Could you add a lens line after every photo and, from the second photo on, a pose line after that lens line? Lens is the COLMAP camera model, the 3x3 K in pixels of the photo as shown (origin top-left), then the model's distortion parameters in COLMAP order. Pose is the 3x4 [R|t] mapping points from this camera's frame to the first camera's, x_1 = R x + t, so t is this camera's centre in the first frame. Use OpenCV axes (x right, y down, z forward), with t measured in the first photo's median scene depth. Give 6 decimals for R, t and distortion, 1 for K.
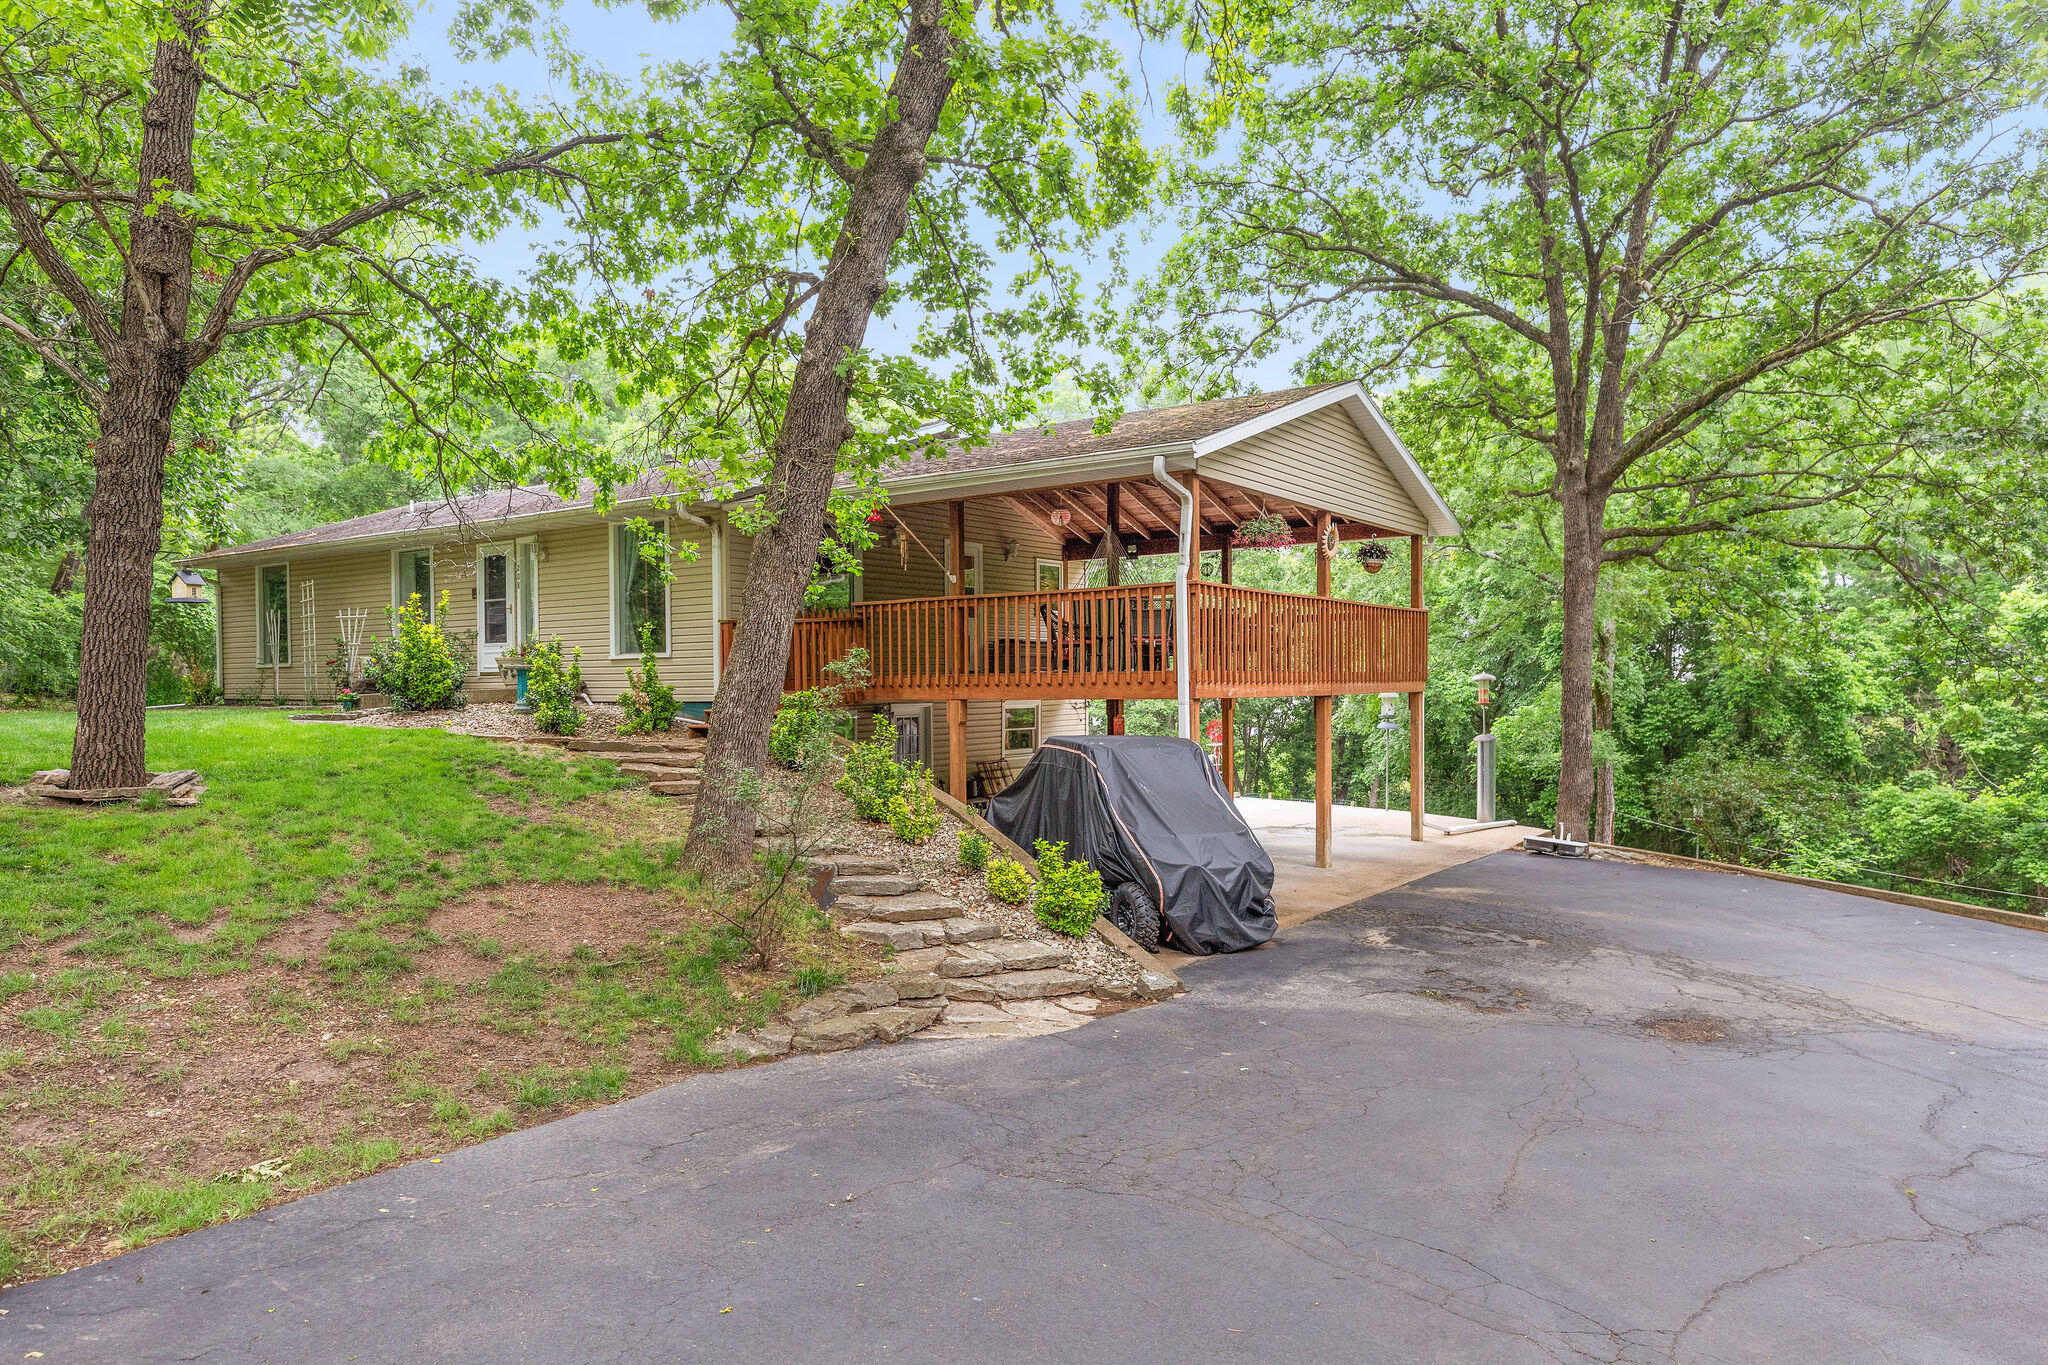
lens RADIAL K [[1316.3, 0, 1024.5], [0, 1316.3, 600.1], [0, 0, 1]] dist [0.062240, -0.000212]
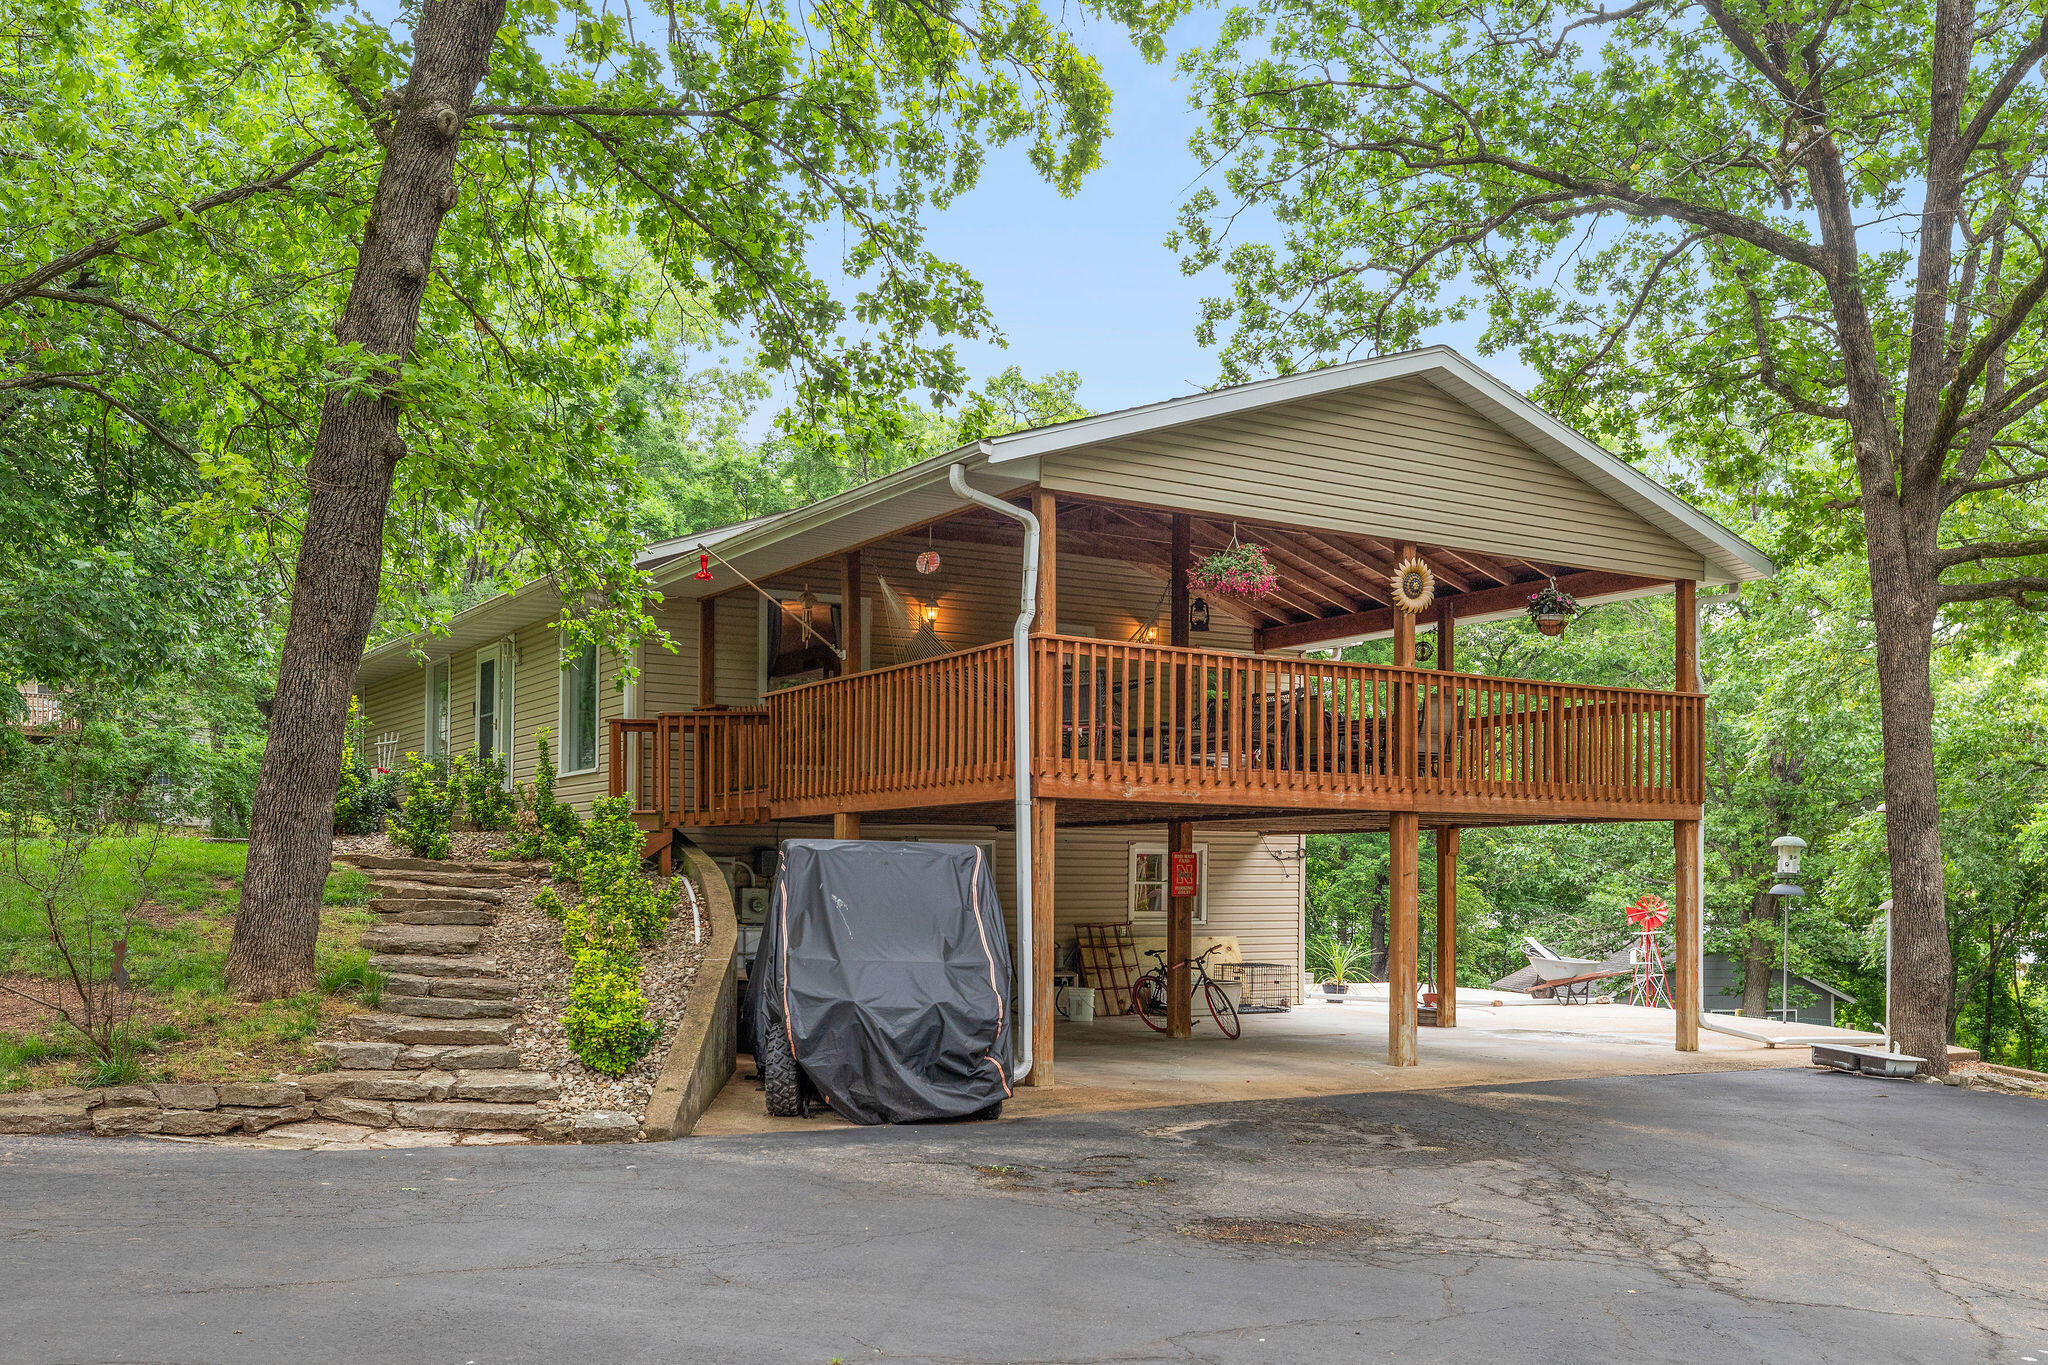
lens RADIAL K [[1842.1, 0, 1024.0], [0, 1842.1, 682.5], [0, 0, 1]] dist [0.053570, -0.003722]
pose [[0.930972, -0.033068, -0.363590, 0.355829], [0.016392, 0.998671, -0.048856, 0.044216], [0.364722, 0.039523, 0.930277, 0.039404]]
